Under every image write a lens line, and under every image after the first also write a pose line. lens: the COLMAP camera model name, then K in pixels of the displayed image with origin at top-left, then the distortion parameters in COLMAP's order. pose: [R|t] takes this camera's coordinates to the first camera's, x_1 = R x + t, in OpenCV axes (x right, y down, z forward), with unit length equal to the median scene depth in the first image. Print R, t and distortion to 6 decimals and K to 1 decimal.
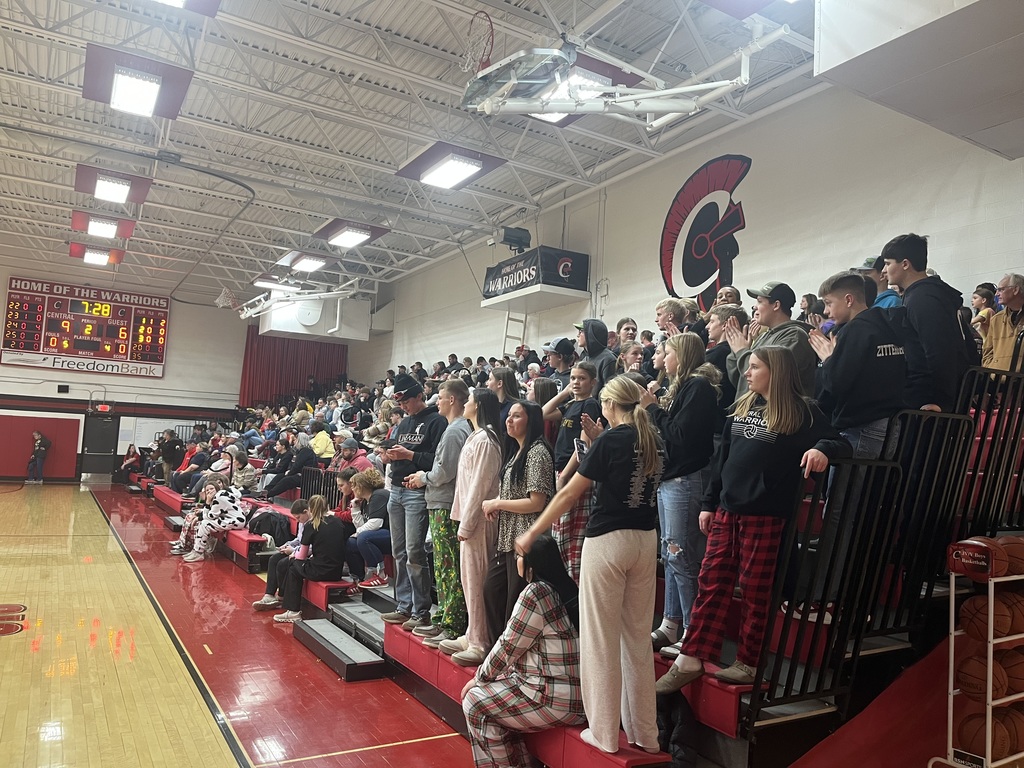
lens RADIAL K [[775.5, 0, 512.0], [0, 775.5, 384.0], [0, 0, 1]] dist [0.079333, -0.091682]
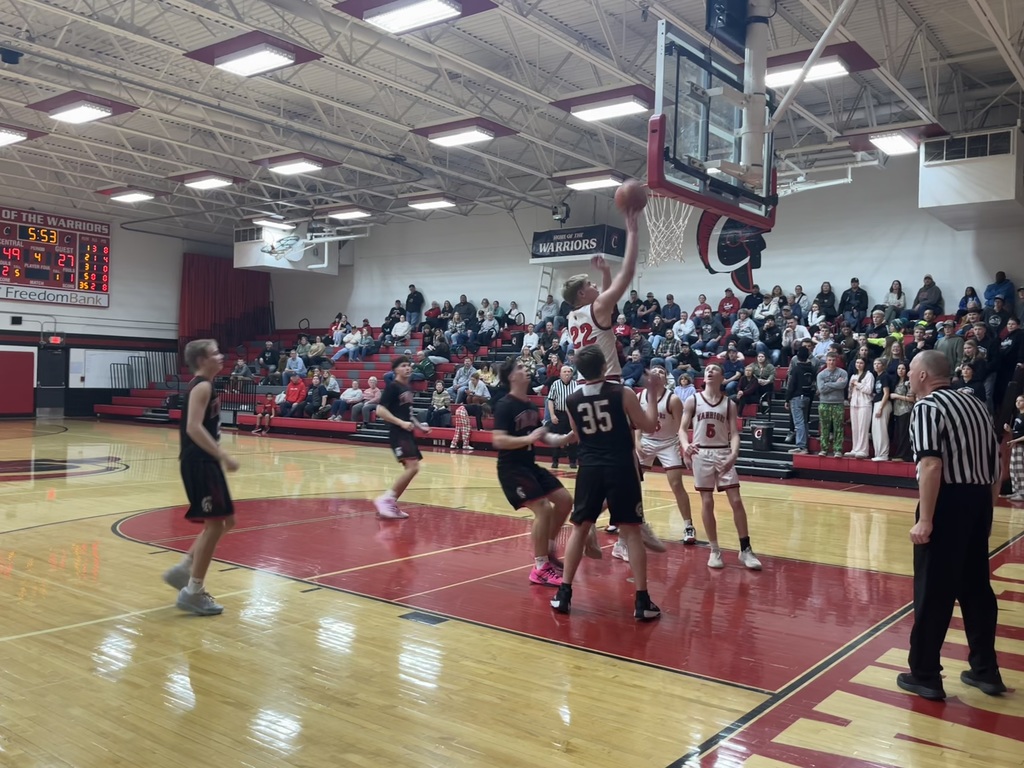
lens RADIAL K [[918.4, 0, 518.4], [0, 918.4, 380.8], [0, 0, 1]] dist [0.065715, -0.079067]
pose [[0.927002, -0.026500, 0.374119, -0.428123], [-0.012311, 0.994813, 0.100972, -0.041878], [-0.374854, -0.098208, 0.921867, -0.264698]]
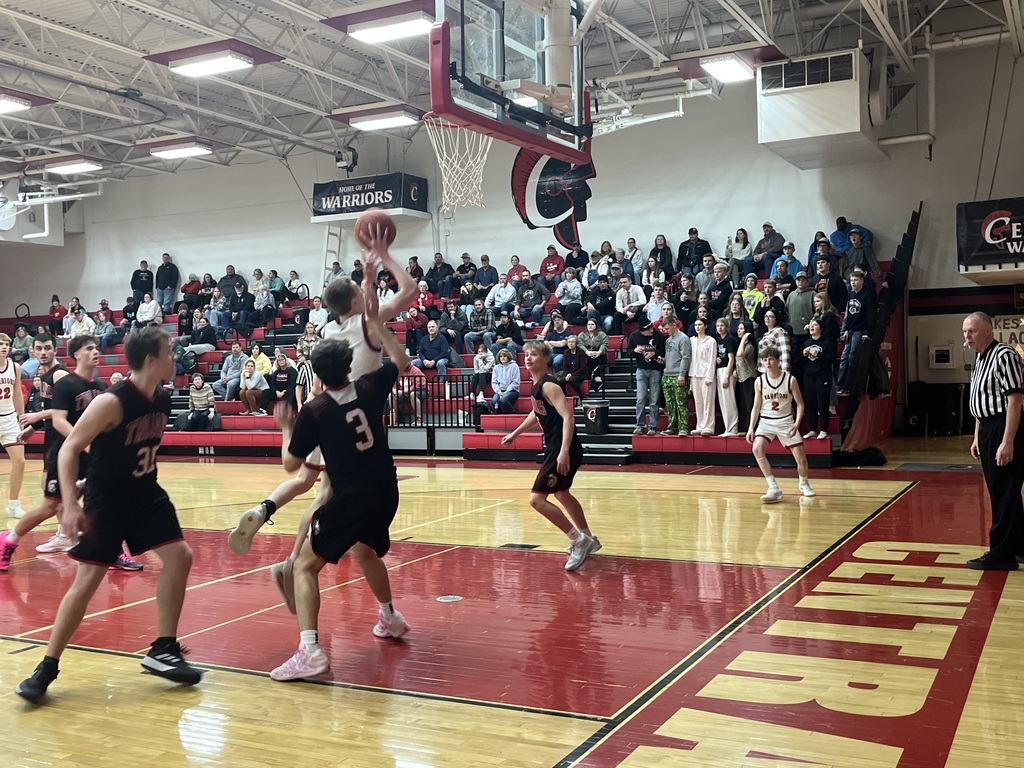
lens RADIAL K [[1103.1, 0, 494.6], [0, 1103.1, 385.0], [0, 0, 1]] dist [0.131007, -0.361656]
pose [[0.851430, -0.082681, 0.517910, -0.419731], [0.023946, 0.992594, 0.119096, -0.038850], [-0.523921, -0.089000, 0.847104, -0.260180]]
